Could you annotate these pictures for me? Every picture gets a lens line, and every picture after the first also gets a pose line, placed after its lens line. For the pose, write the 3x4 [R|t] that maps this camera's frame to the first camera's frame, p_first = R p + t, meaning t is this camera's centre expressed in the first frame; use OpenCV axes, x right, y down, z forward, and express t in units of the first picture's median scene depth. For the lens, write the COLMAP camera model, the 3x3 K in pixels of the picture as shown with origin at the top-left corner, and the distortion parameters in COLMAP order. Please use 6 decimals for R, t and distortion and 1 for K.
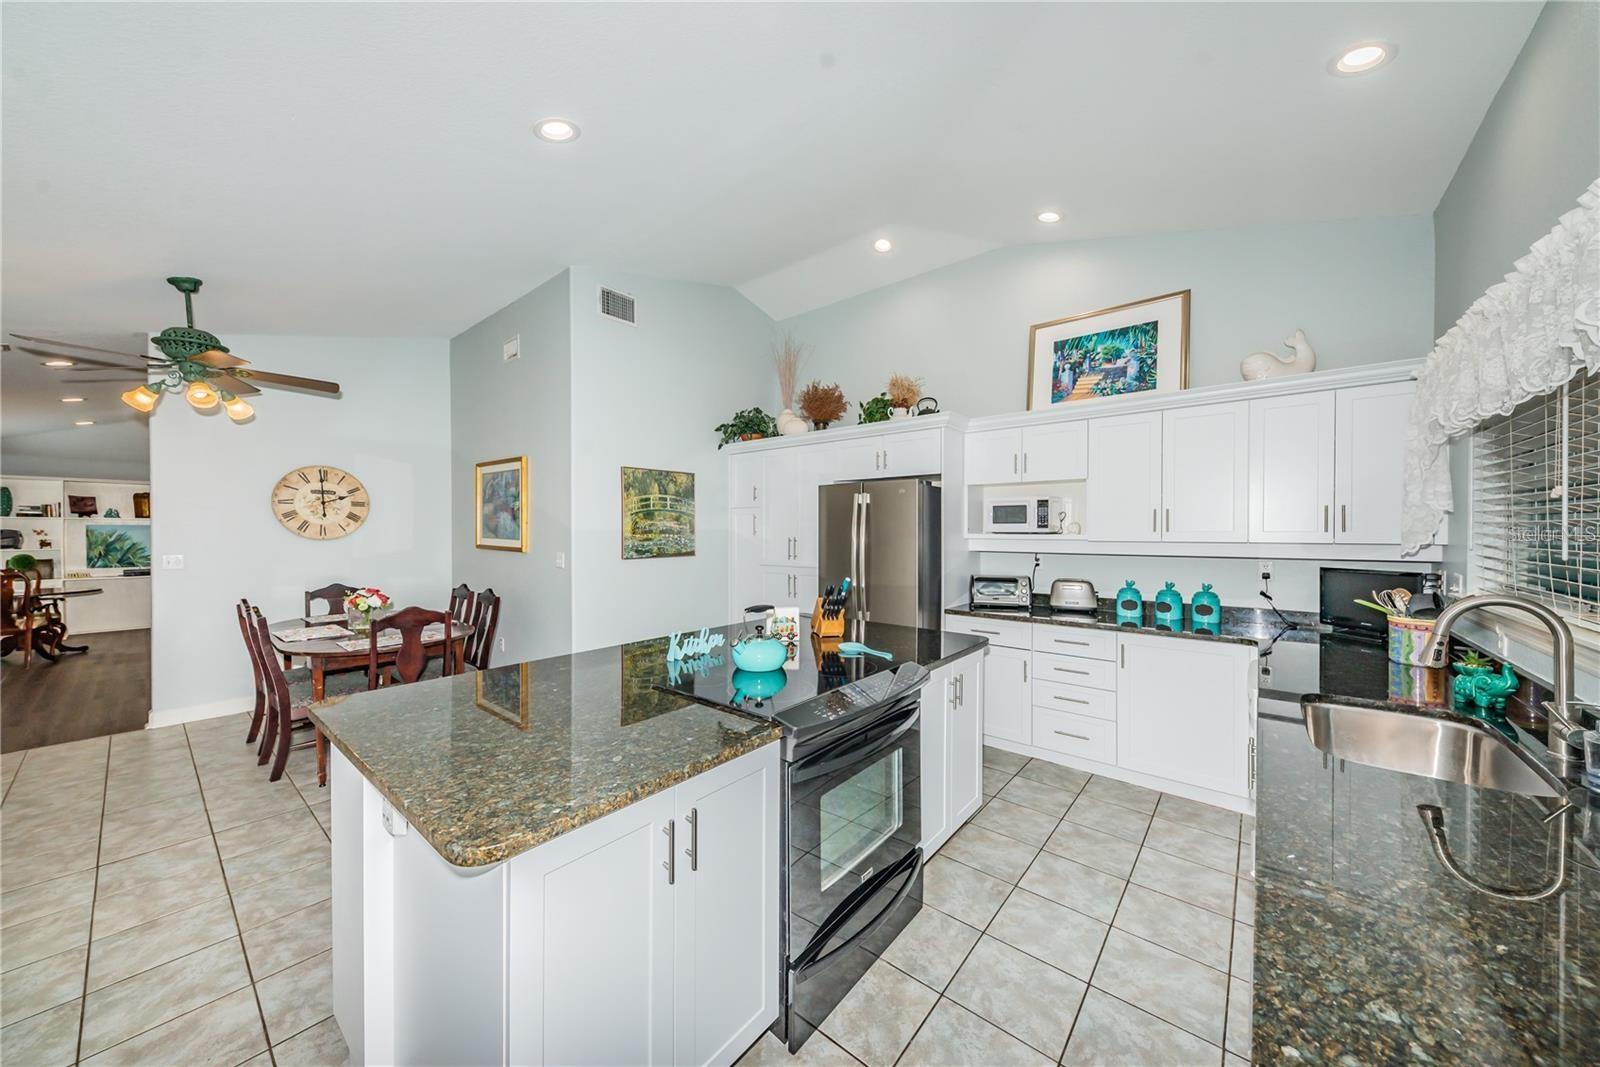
lens RADIAL K [[553.1, 0, 791.3], [0, 553.1, 533.0], [0, 0, 1]] dist [0.002811, -0.000095]
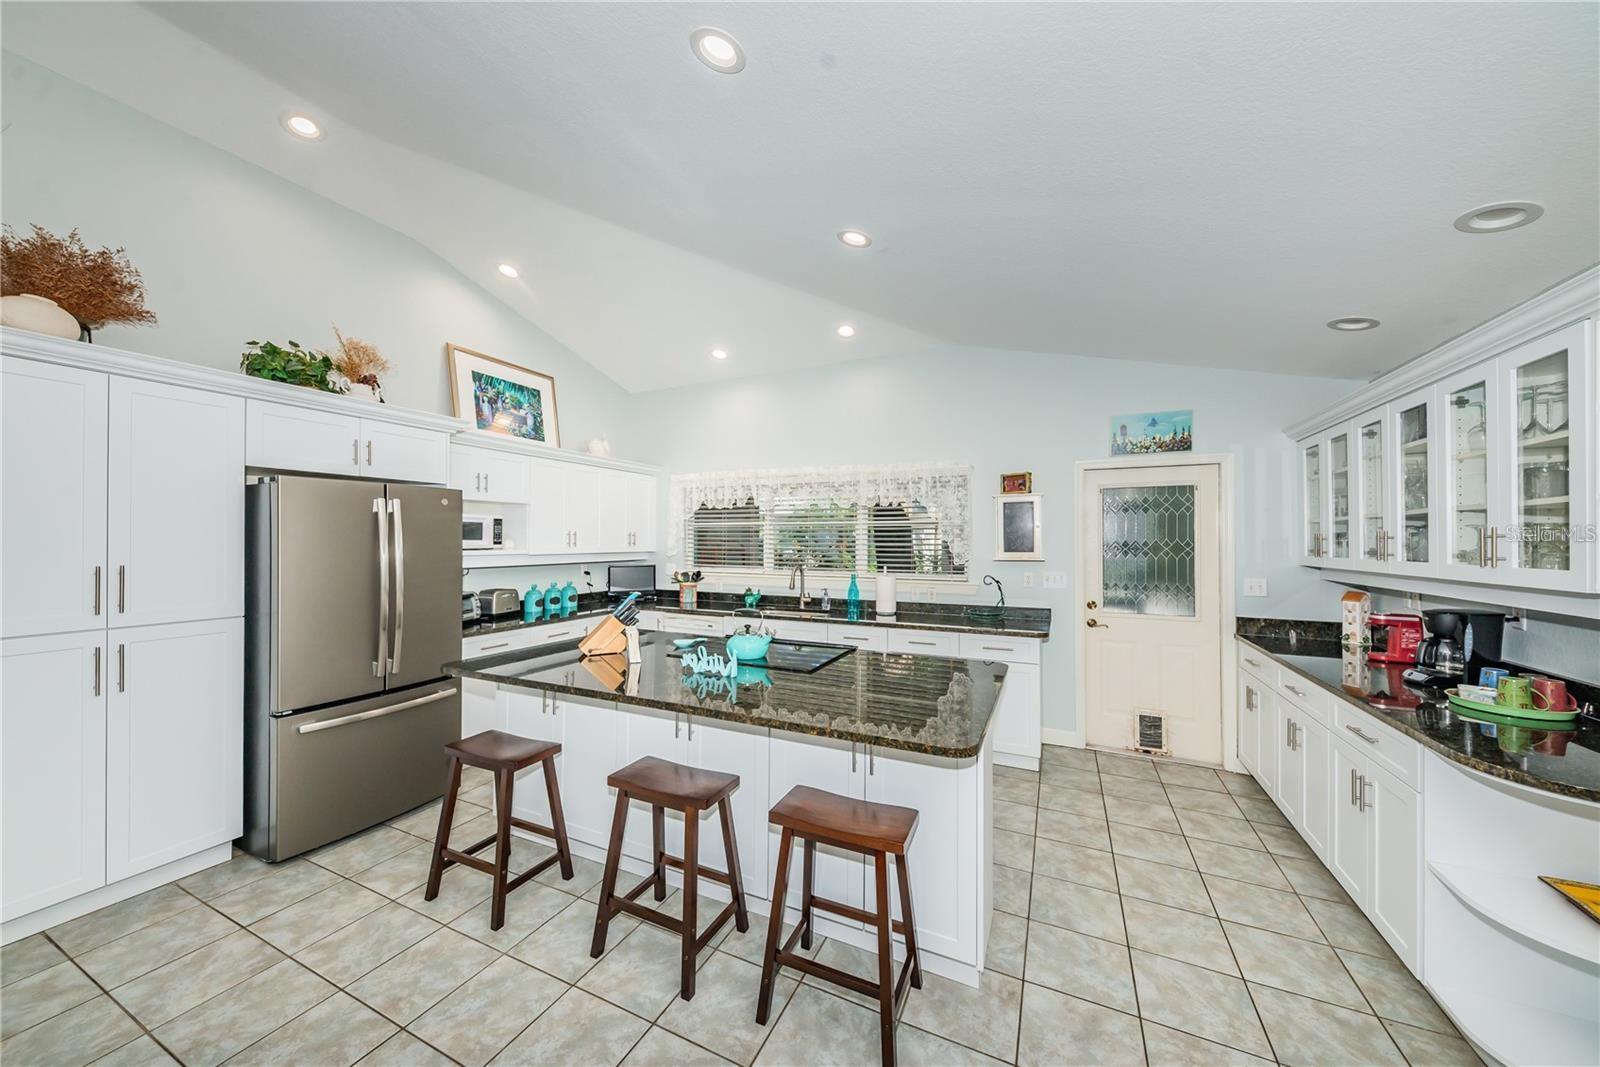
lens RADIAL K [[553.1, 0, 801.4], [0, 553.1, 538.3], [0, 0, 1]] dist [0.002811, -0.000095]
pose [[-0.256755, 0.002018, 0.966474, -0.765756], [-0.003606, 0.999989, -0.003045, -0.019490], [-0.966470, -0.004267, -0.256745, 0.691750]]
